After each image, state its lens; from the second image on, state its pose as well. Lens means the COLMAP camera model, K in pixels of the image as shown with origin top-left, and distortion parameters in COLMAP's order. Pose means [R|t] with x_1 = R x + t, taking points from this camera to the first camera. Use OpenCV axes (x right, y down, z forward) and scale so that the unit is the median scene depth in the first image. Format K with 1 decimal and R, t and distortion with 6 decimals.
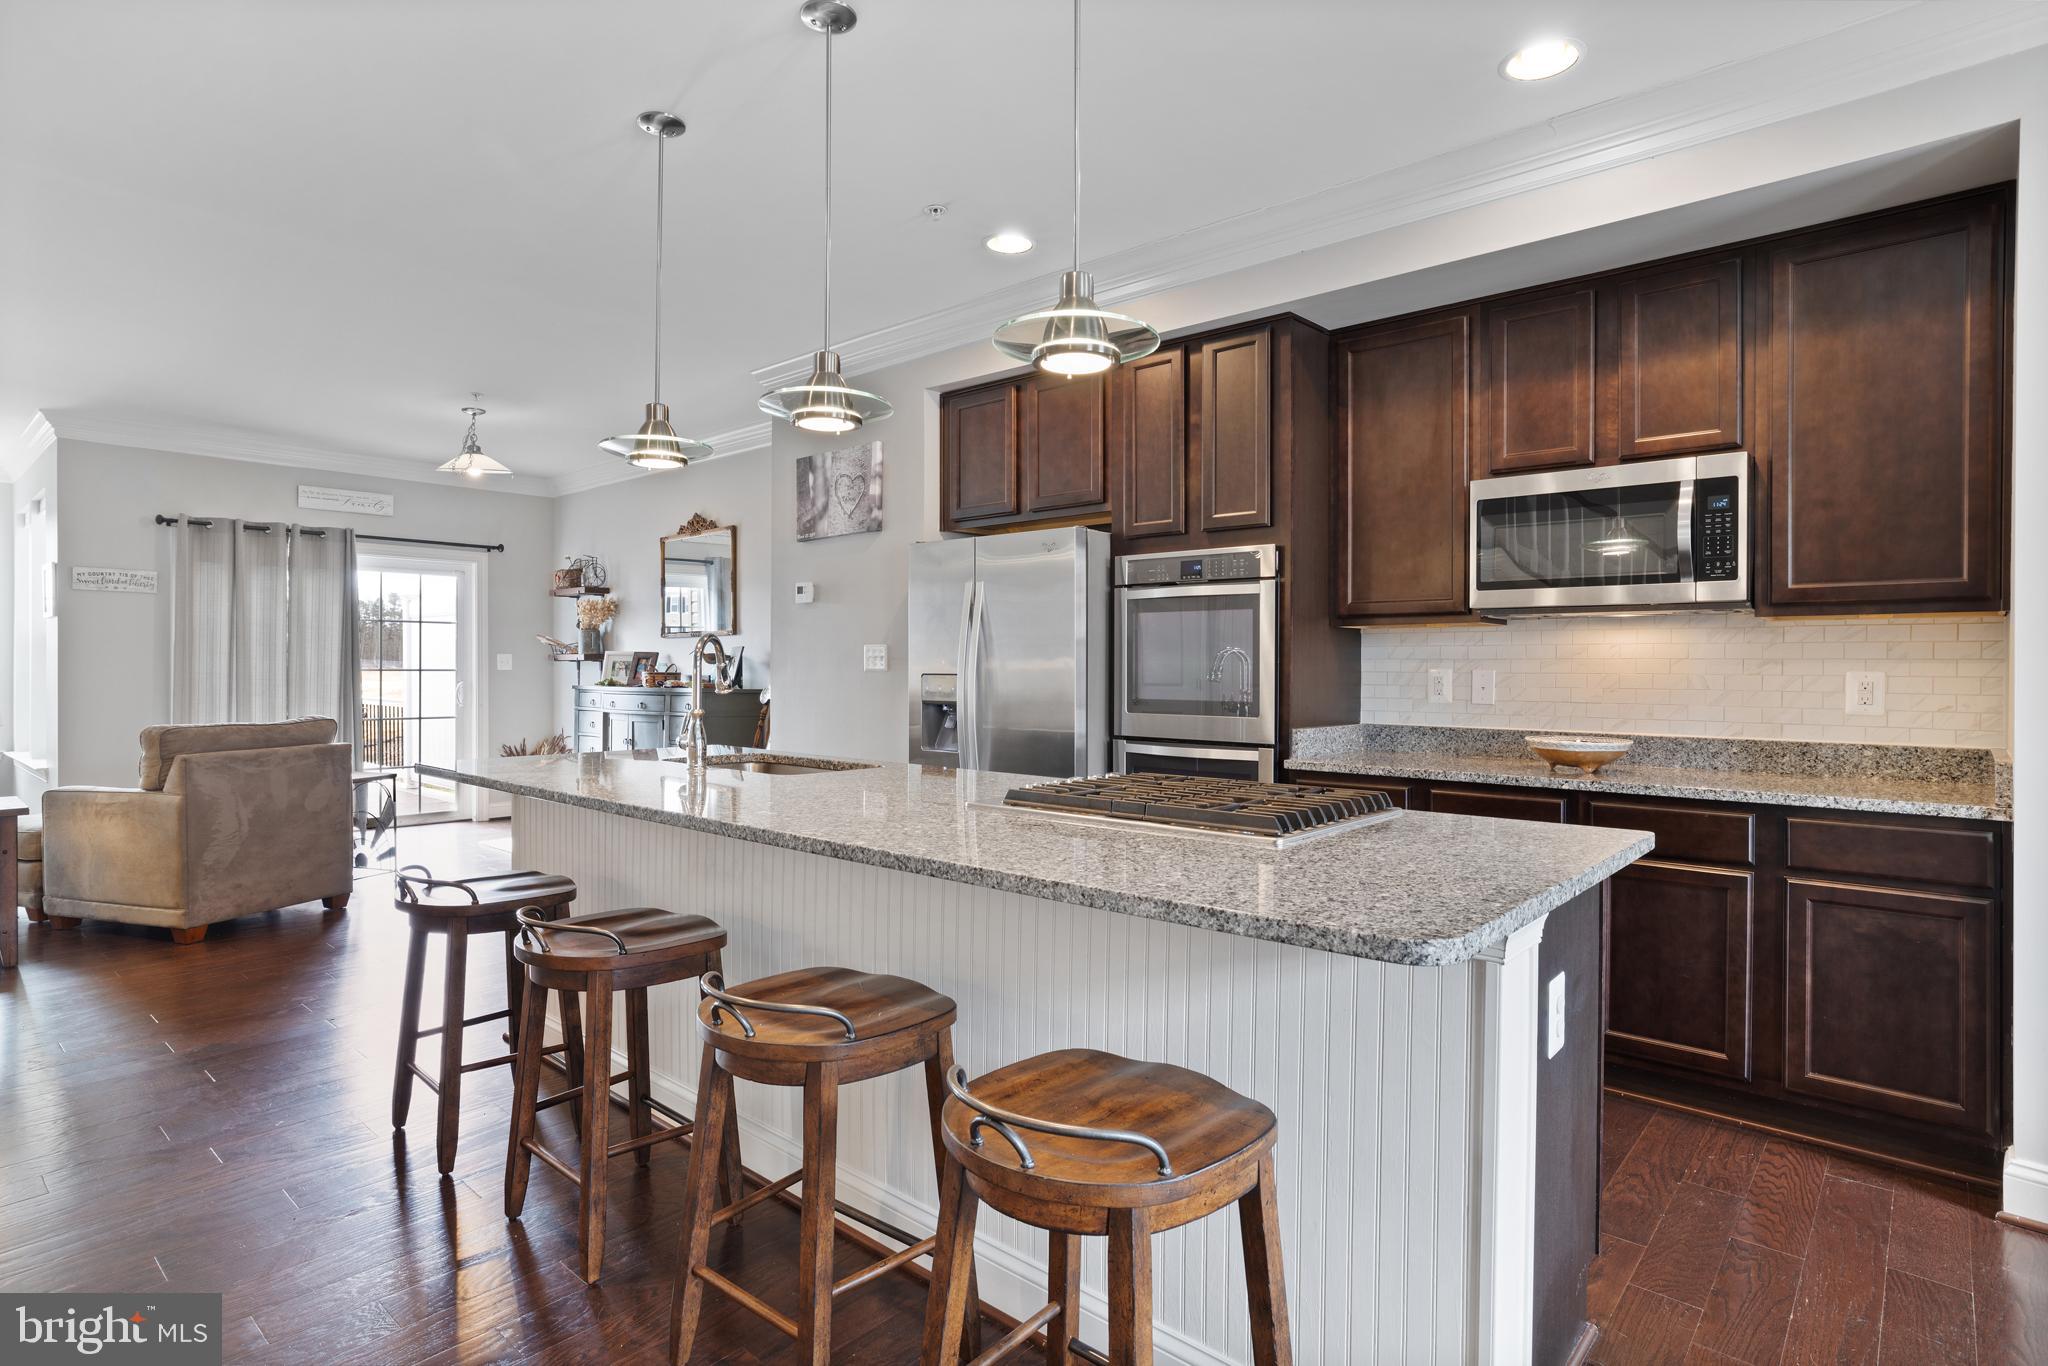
lens RADIAL K [[1075.3, 0, 1019.1], [0, 1075.3, 676.5], [0, 0, 1]] dist [-0.024077, 0.007550]
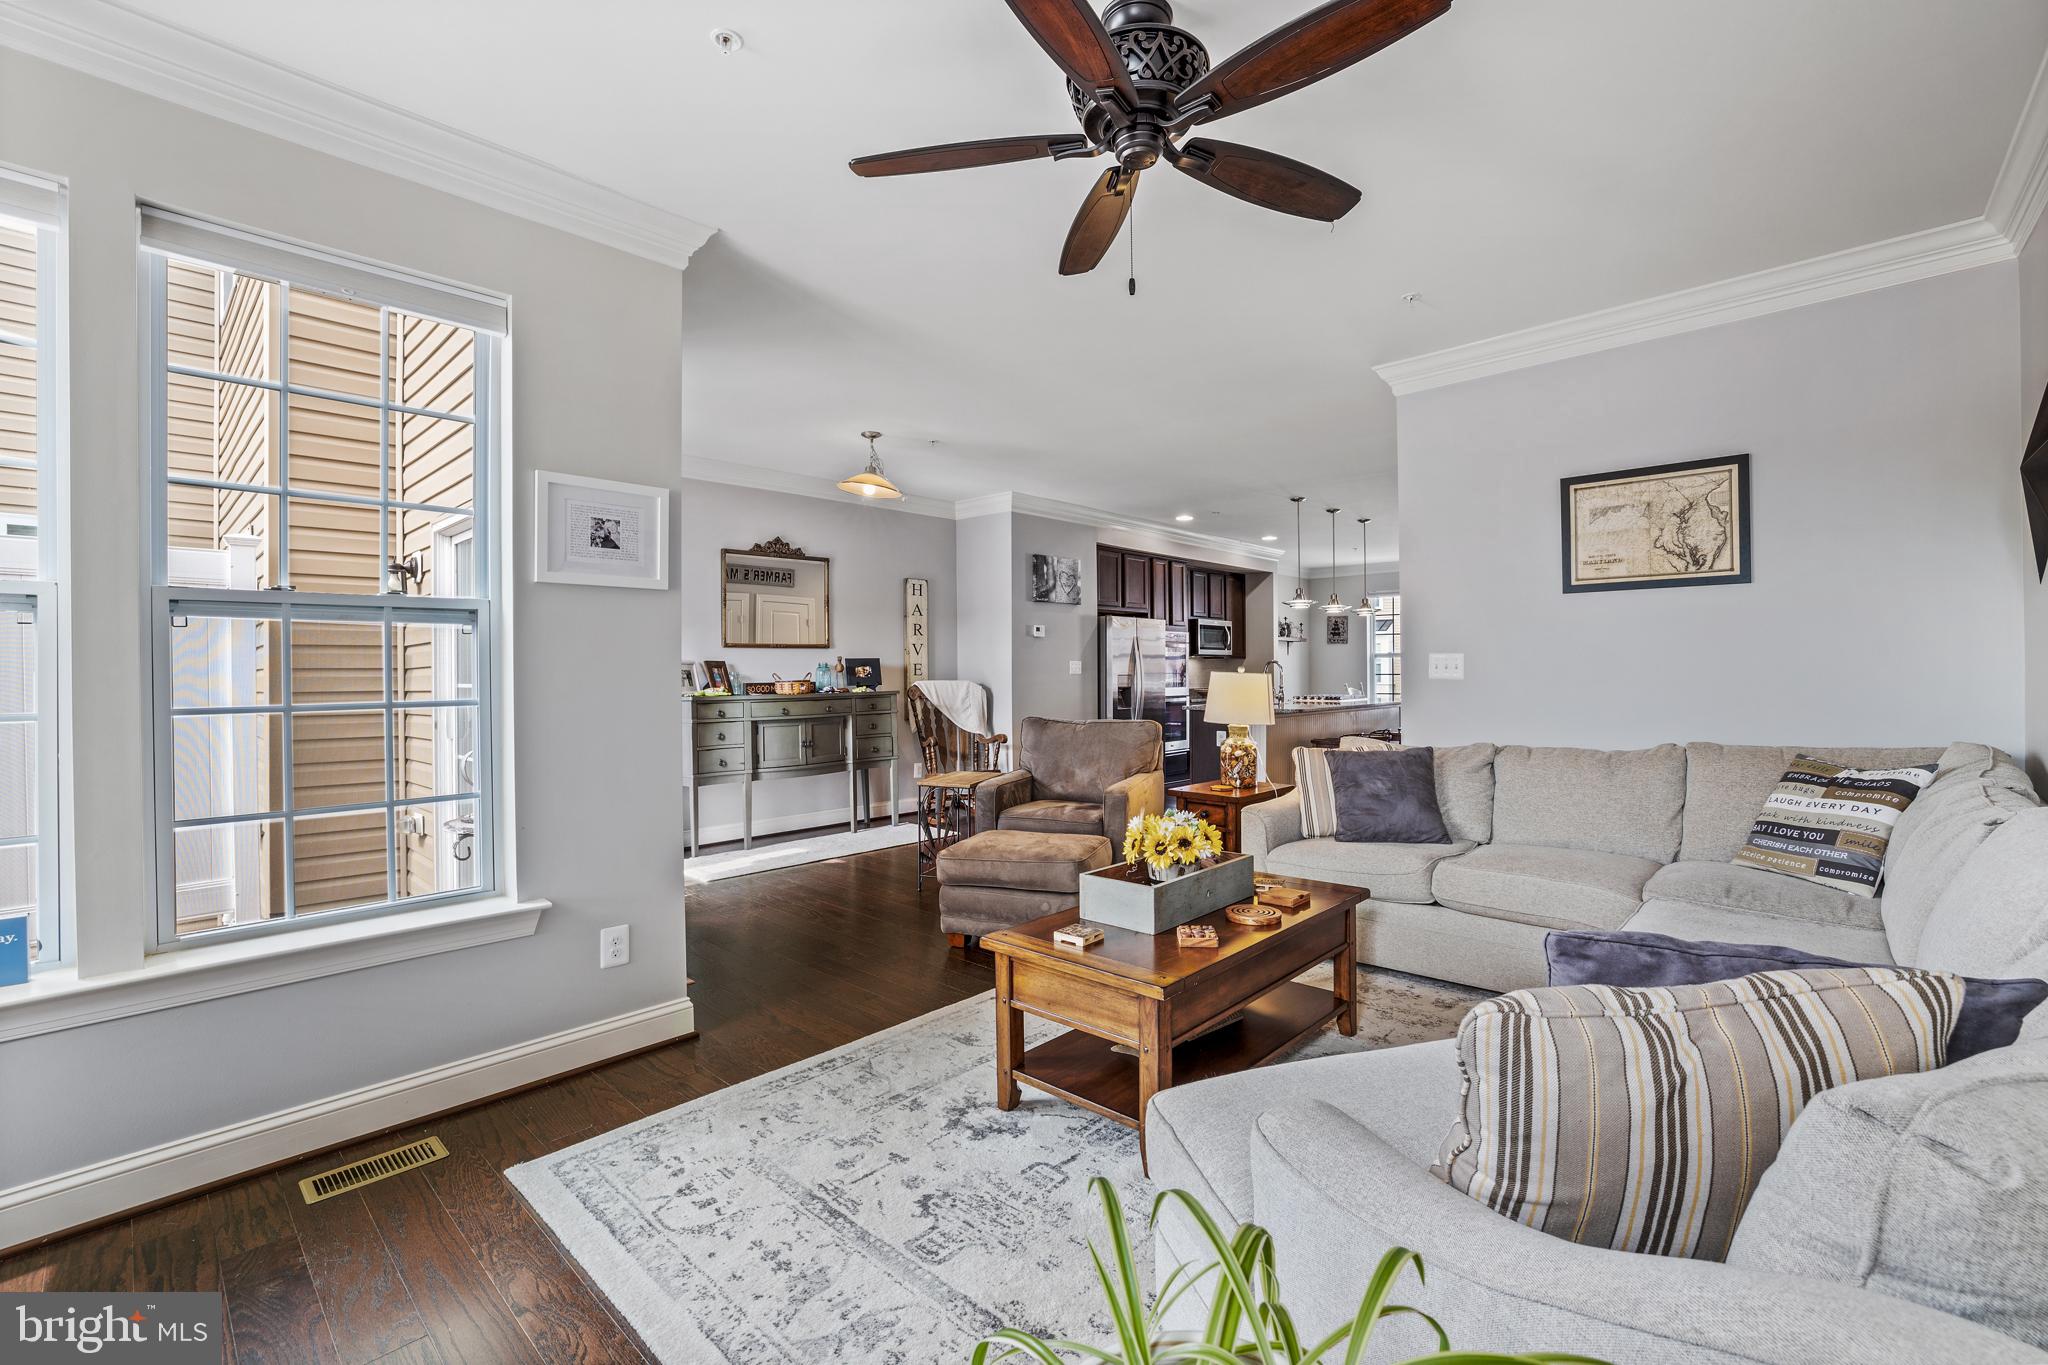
lens RADIAL K [[882.1, 0, 1031.4], [0, 882.1, 678.7], [0, 0, 1]] dist [-0.046348, 0.014054]
pose [[0.015915, -0.013345, 0.999784, -1.763620], [0.014039, 0.999815, 0.013121, -0.020190], [-0.999775, 0.013827, 0.016099, 1.058564]]
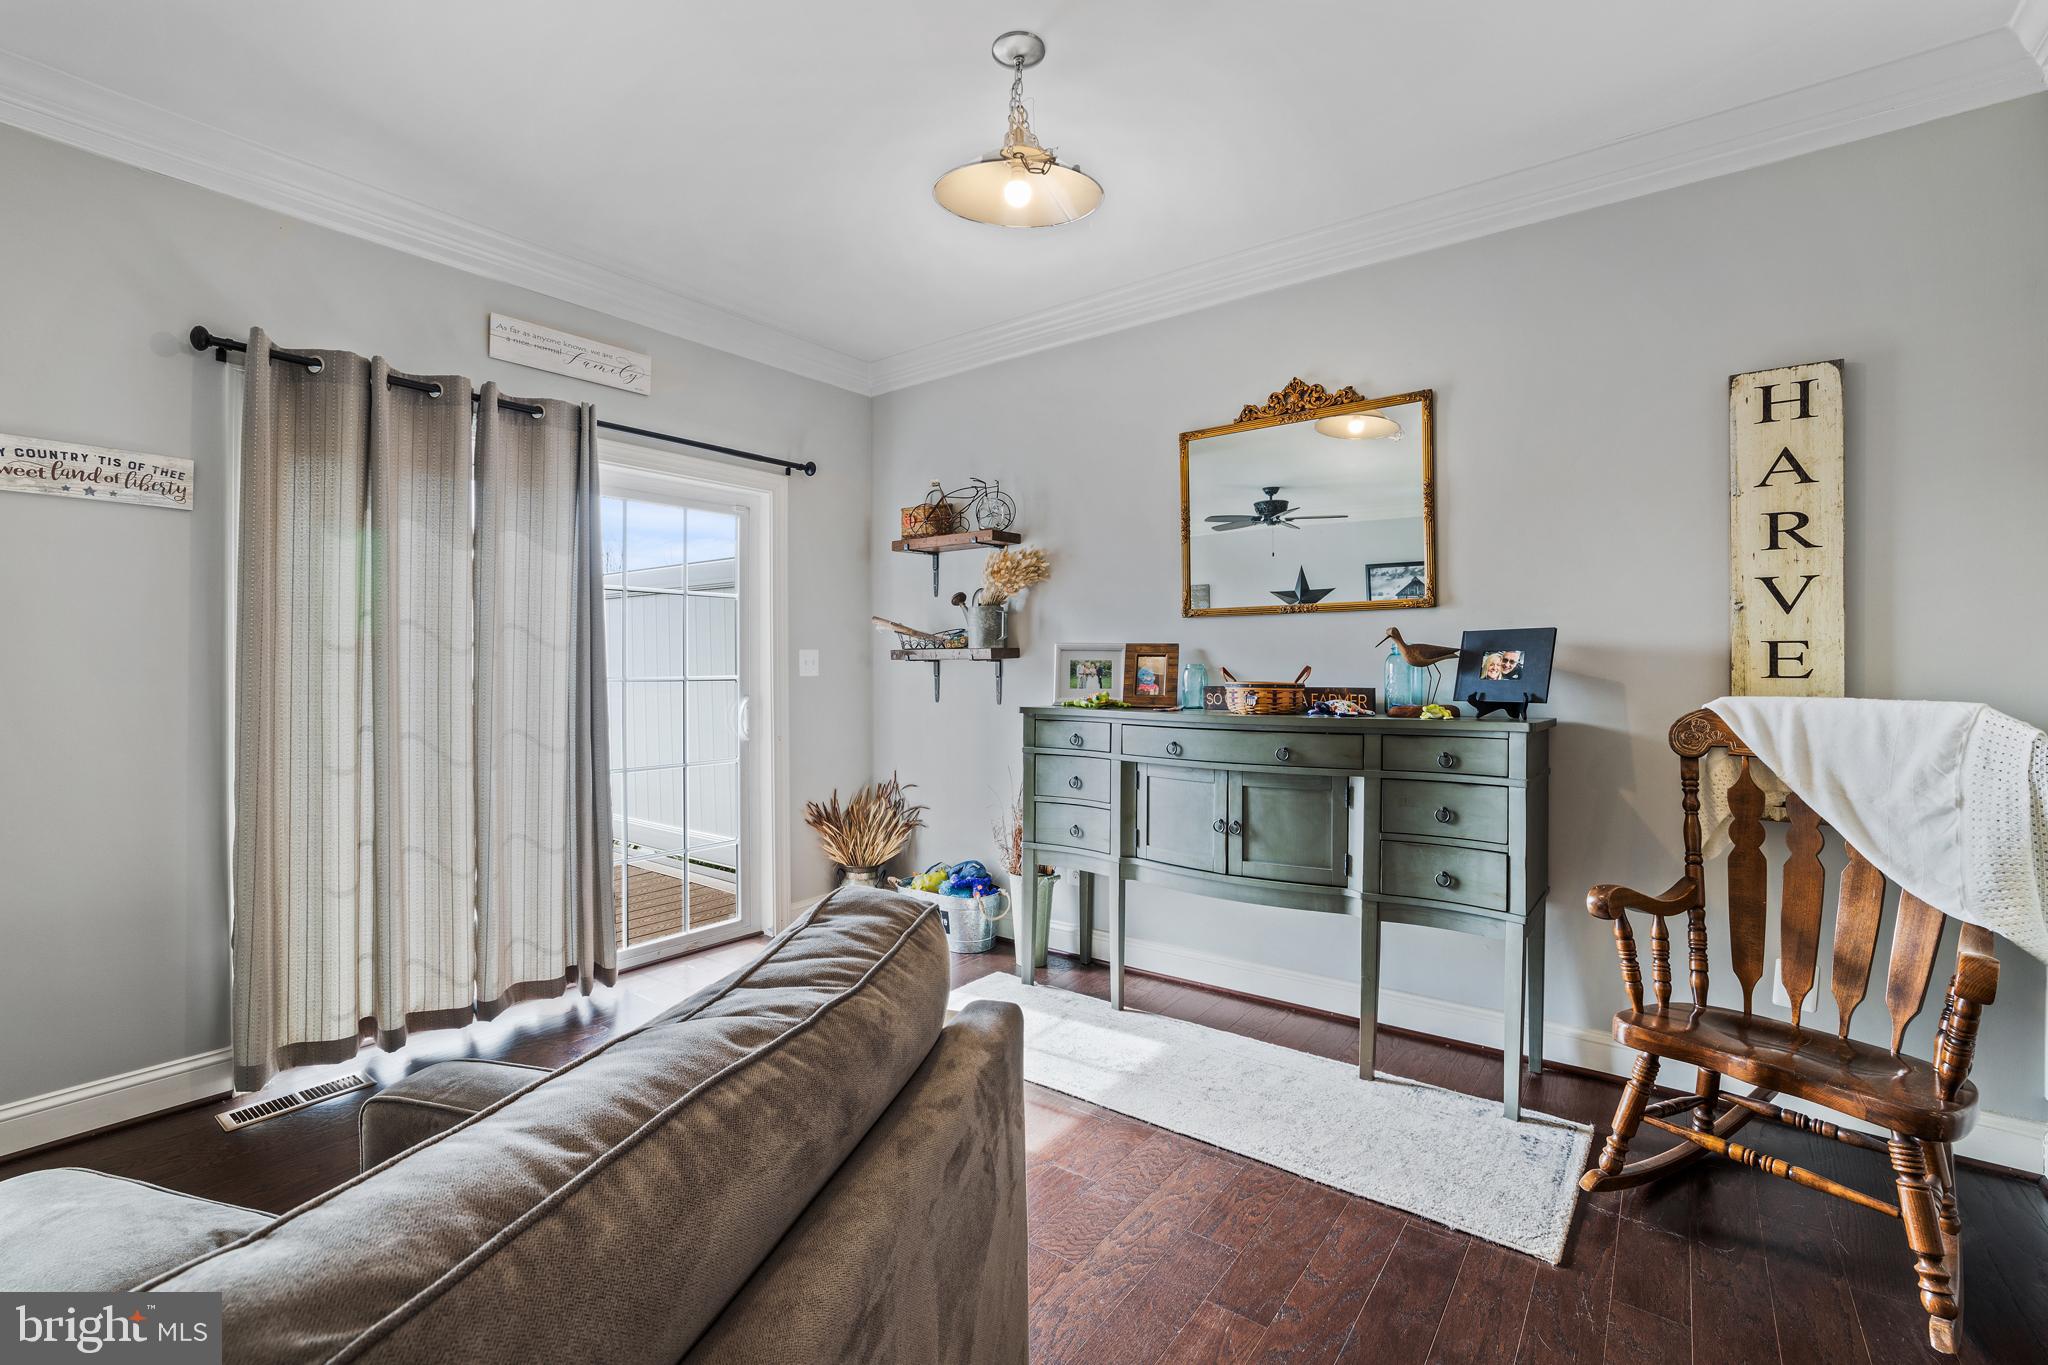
lens RADIAL K [[882.1, 0, 1010.4], [0, 882.1, 669.9], [0, 0, 1]] dist [-0.046348, 0.014054]
pose [[0.996986, -0.005842, 0.077364, -0.692075], [0.005795, 0.999983, 0.000824, -0.016091], [-0.077367, -0.000373, 0.997003, 0.854853]]
